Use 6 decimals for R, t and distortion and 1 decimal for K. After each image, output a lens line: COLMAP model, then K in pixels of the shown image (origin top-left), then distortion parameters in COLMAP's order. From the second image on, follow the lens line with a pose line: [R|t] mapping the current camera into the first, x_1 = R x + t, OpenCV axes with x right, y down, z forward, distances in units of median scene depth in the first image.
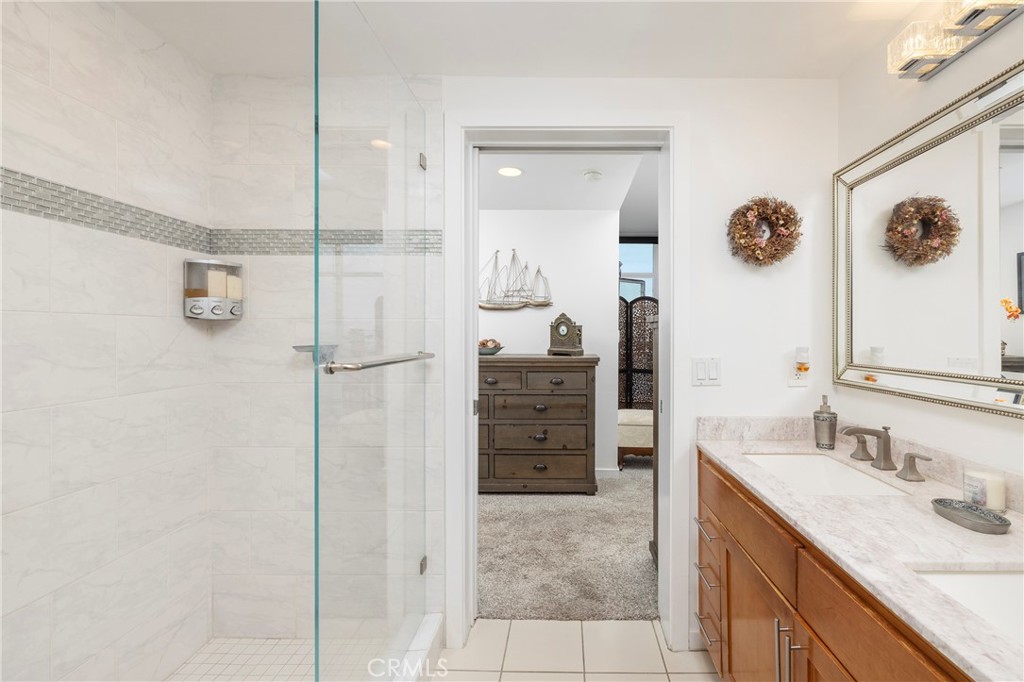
lens RADIAL K [[439.8, 0, 516.8], [0, 439.8, 334.2], [0, 0, 1]] dist [0.000826, 0.000123]
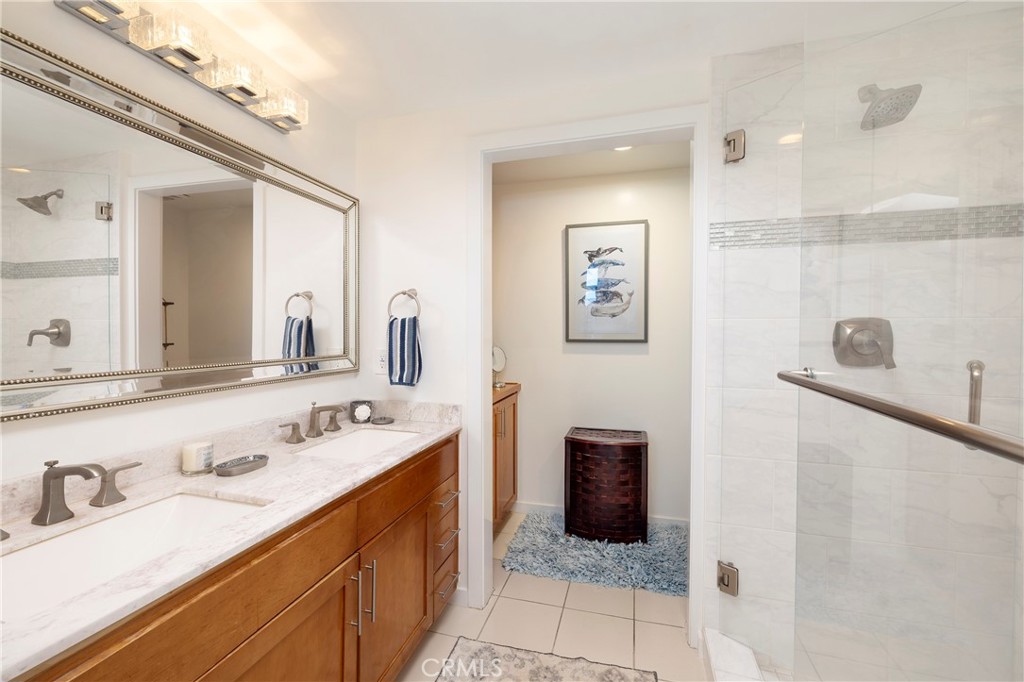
lens RADIAL K [[439.8, 0, 511.1], [0, 439.8, 336.8], [0, 0, 1]] dist [0.000826, 0.000123]
pose [[-0.982435, 0.000334, 0.186605, -0.016398], [0.003705, 0.999836, 0.017715, 0.001929], [-0.186568, 0.018095, -0.982275, 1.818249]]
